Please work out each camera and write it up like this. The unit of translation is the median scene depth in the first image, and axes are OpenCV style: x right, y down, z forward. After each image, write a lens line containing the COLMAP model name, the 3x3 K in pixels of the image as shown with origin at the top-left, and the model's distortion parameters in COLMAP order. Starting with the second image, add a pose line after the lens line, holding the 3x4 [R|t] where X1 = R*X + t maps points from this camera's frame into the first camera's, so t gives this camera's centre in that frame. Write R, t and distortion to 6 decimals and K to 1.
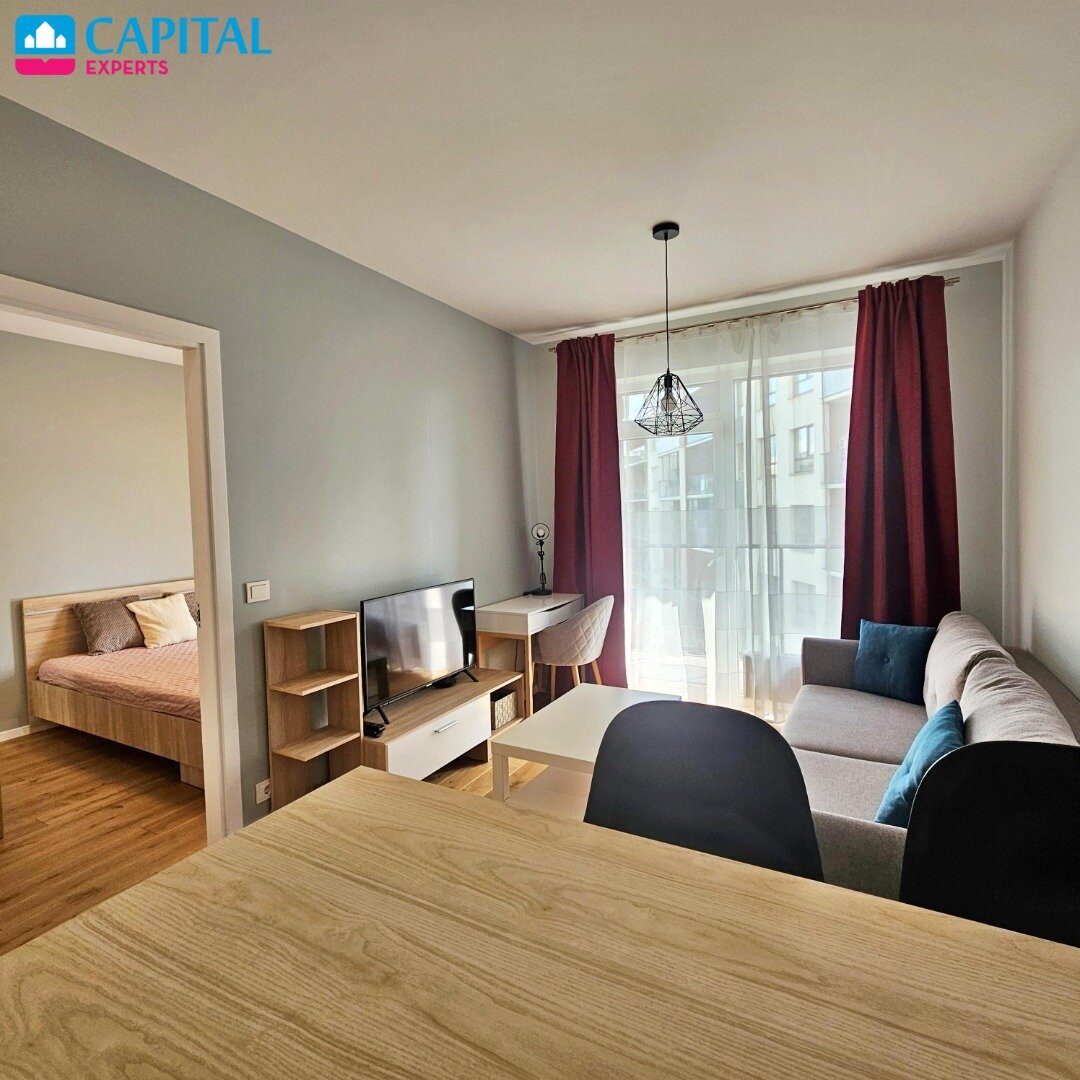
lens RADIAL K [[593.3, 0, 537.7], [0, 593.3, 533.9], [0, 0, 1]] dist [-0.004369, -0.000375]
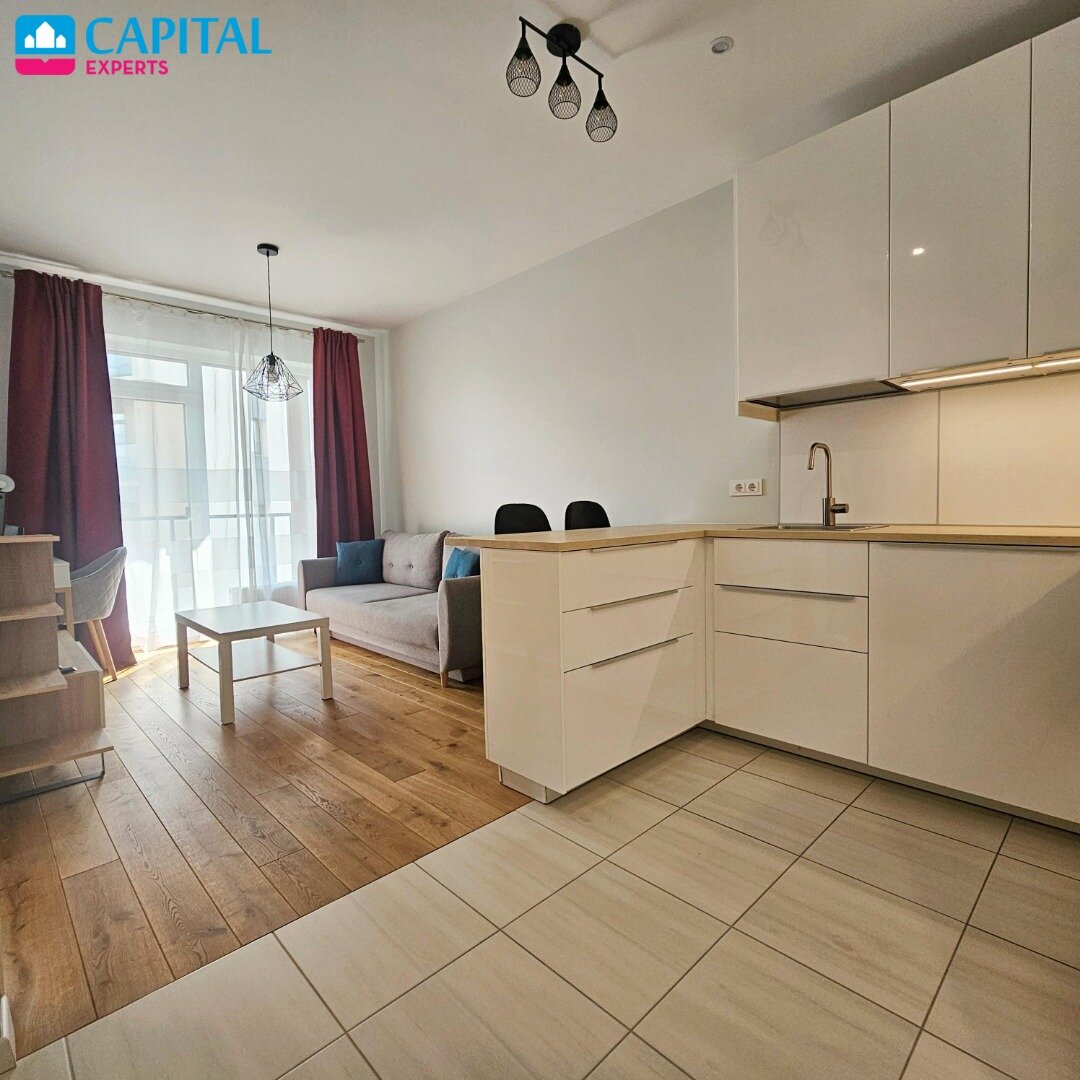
lens RADIAL K [[593.3, 0, 537.7], [0, 593.3, 533.9], [0, 0, 1]] dist [-0.004369, -0.000375]
pose [[0.290031, -0.027791, 0.956614, -0.742411], [0.050999, 0.998607, 0.013549, 0.119806], [-0.955657, 0.044857, 0.291044, 0.042480]]
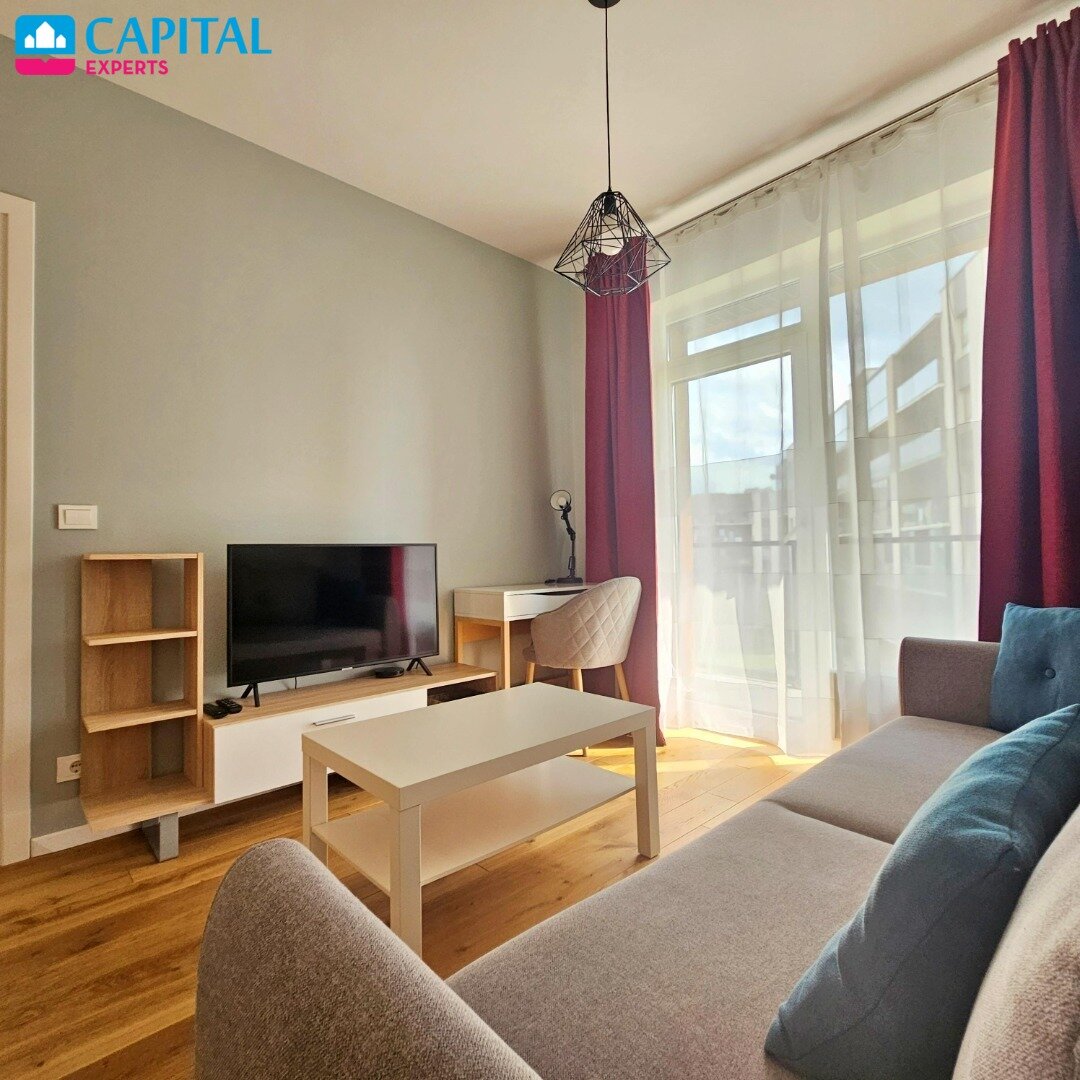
lens RADIAL K [[593.3, 0, 537.7], [0, 593.3, 533.9], [0, 0, 1]] dist [-0.004369, -0.000375]
pose [[0.949249, 0.001693, -0.314520, 0.271153], [-0.022383, 0.997814, -0.062183, 0.110017], [0.313727, 0.066067, 0.947212, 0.299563]]
